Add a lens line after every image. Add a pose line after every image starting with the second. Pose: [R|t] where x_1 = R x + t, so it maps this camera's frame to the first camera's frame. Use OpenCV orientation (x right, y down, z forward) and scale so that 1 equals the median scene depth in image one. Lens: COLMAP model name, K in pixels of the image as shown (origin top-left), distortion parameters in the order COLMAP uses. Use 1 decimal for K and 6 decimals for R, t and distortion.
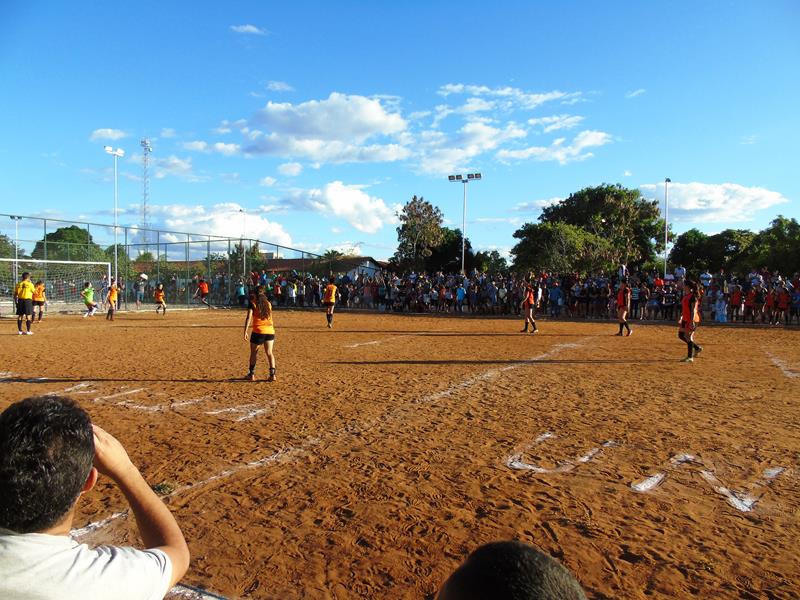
lens RADIAL K [[624.6, 0, 373.8], [0, 624.6, 312.7], [0, 0, 1]] dist [-0.033955, 0.017665]
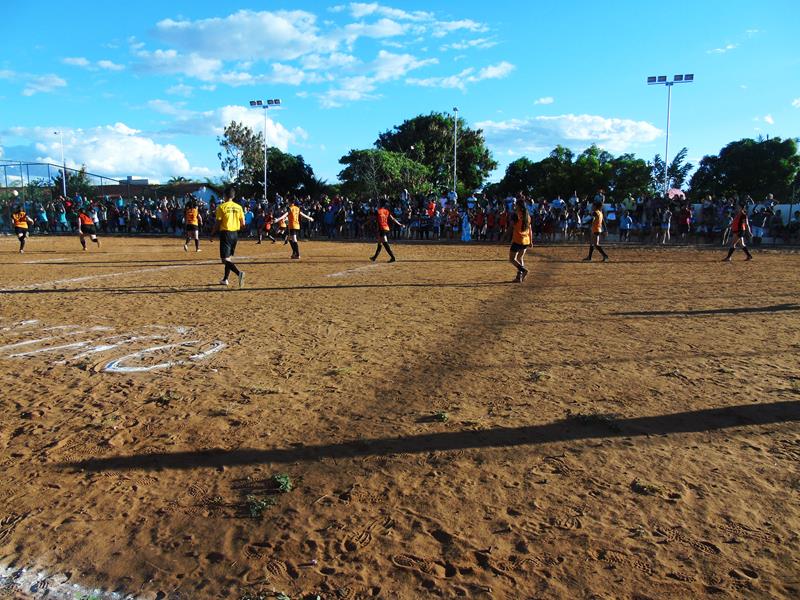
lens RADIAL K [[620.0, 0, 400.0], [0, 620.0, 301.3], [0, 0, 1]] dist [-0.030203, 0.031157]
pose [[0.986757, -0.026907, 0.159957, 0.159872], [0.011354, 0.995184, 0.097362, 0.008482], [-0.161807, -0.094256, 0.982311, -0.049906]]
